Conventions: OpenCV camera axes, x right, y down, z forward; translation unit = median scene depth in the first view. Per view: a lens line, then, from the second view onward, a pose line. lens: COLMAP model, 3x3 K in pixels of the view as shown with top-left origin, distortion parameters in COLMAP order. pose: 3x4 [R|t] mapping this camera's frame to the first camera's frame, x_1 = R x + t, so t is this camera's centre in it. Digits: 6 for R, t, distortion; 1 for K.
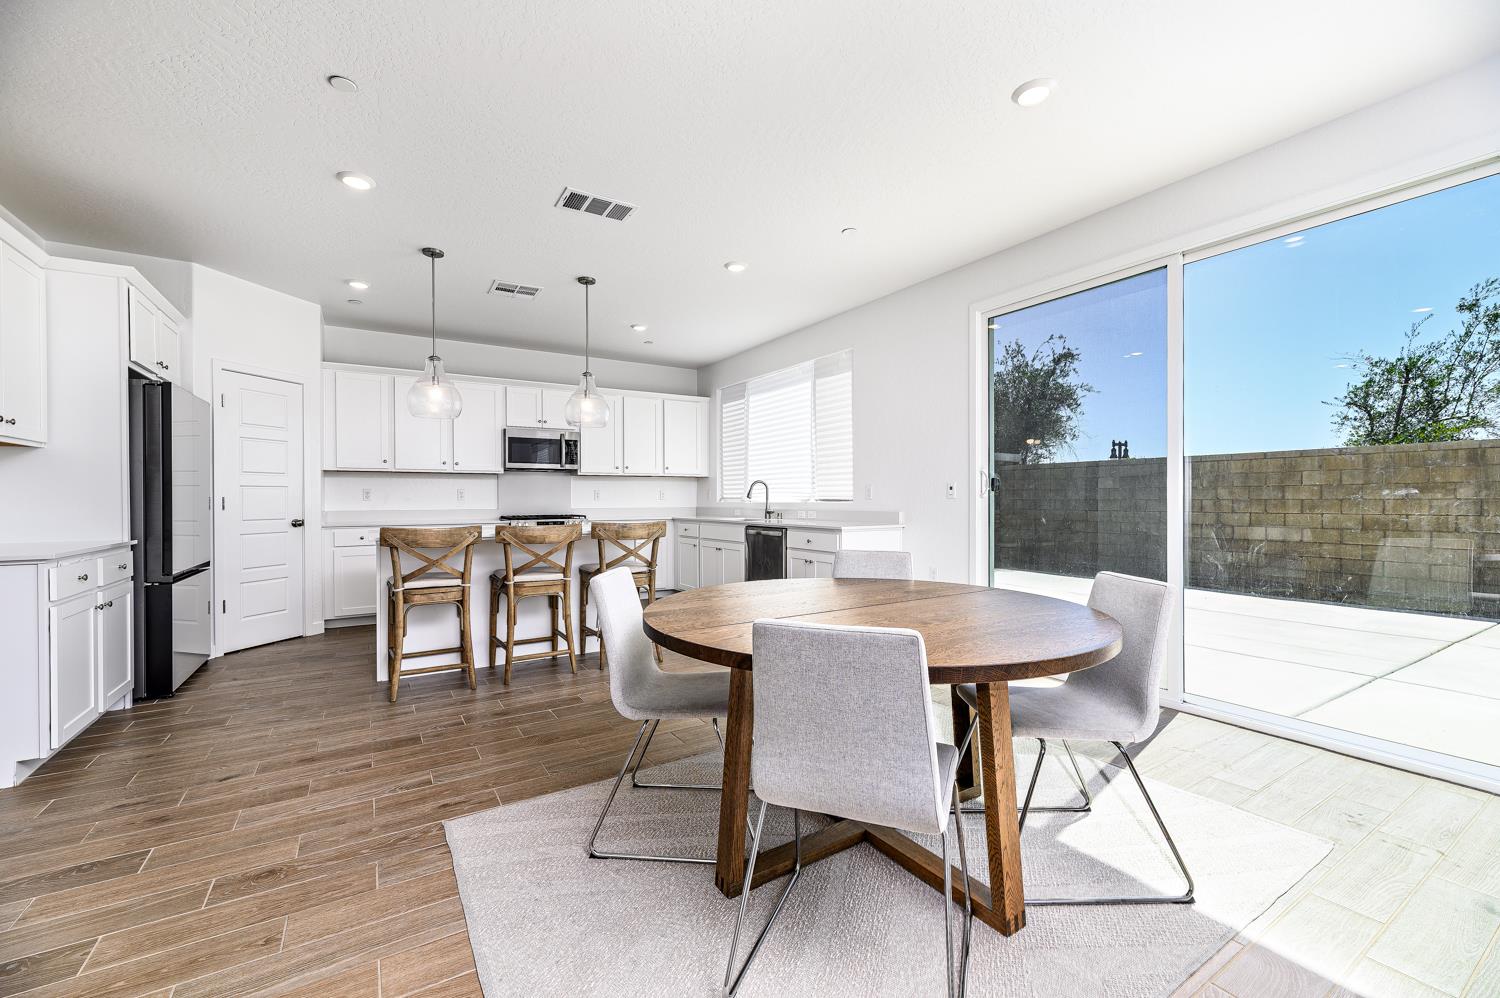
lens RADIAL K [[615.1, 0, 751.0], [0, 615.1, 496.0], [0, 0, 1]] dist [-0.000094, -0.000463]
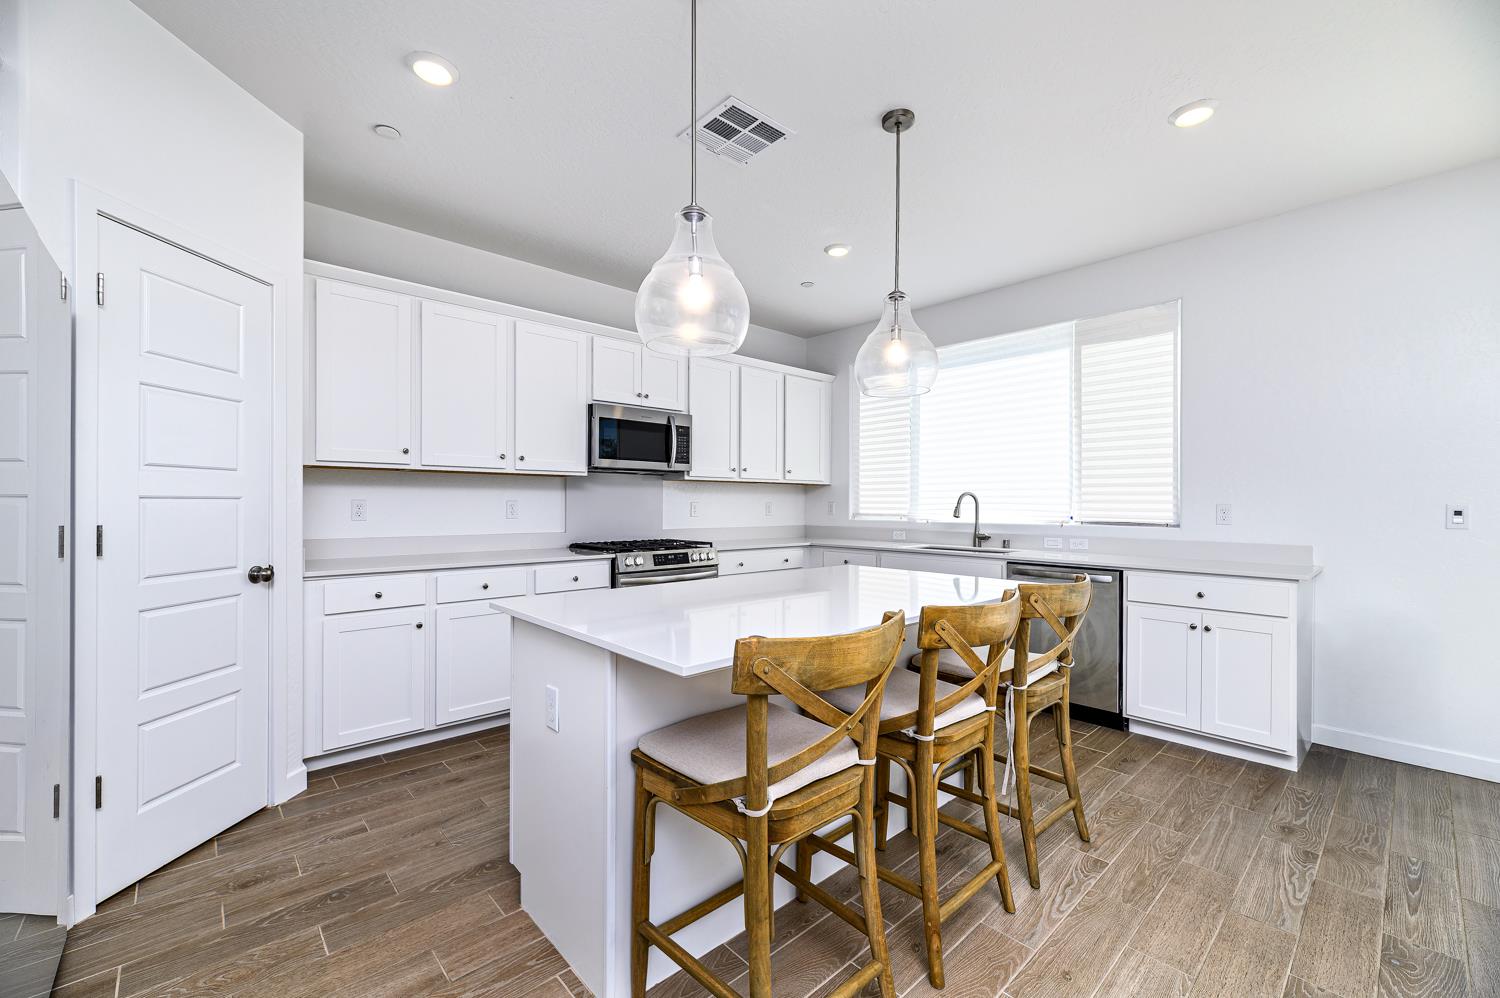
lens RADIAL K [[615.1, 0, 747.8], [0, 615.1, 502.6], [0, 0, 1]] dist [-0.000094, -0.000463]
pose [[0.982055, 0.007512, 0.188445, -0.362201], [-0.008229, 0.999962, 0.003021, -0.013175], [-0.188415, -0.004518, 0.982079, 0.365002]]
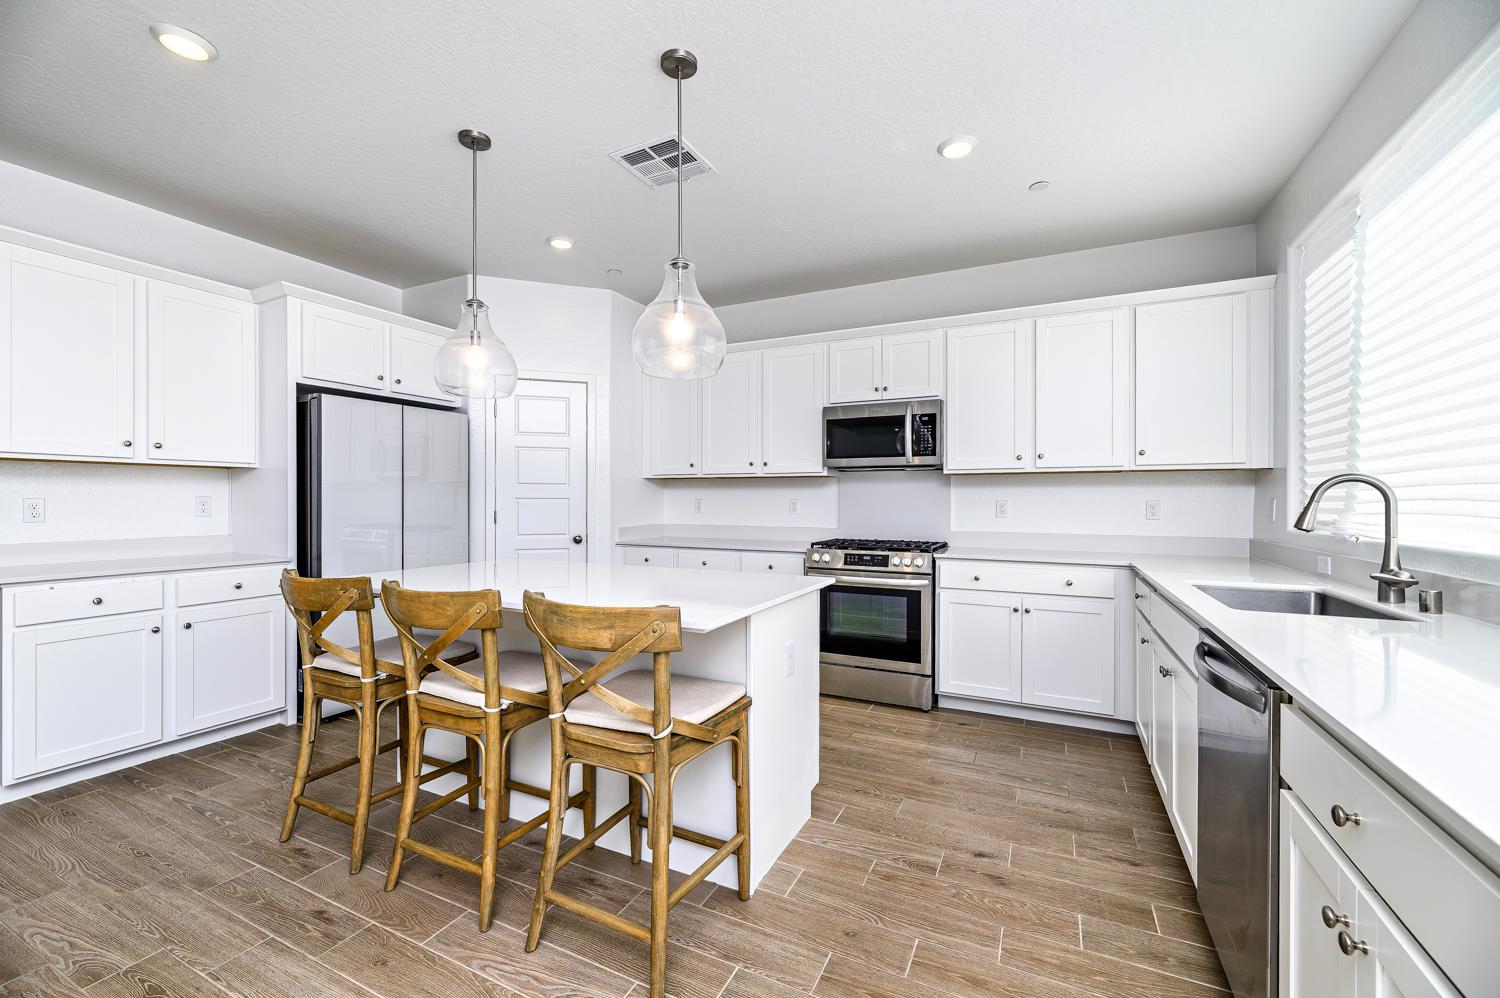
lens RADIAL K [[615.1, 0, 747.8], [0, 615.1, 501.5], [0, 0, 1]] dist [-0.000094, -0.000463]
pose [[0.524340, 0.007059, -0.851480, 0.116789], [-0.001524, 0.999972, 0.007352, -0.013778], [0.851508, -0.002557, 0.524336, 0.583676]]
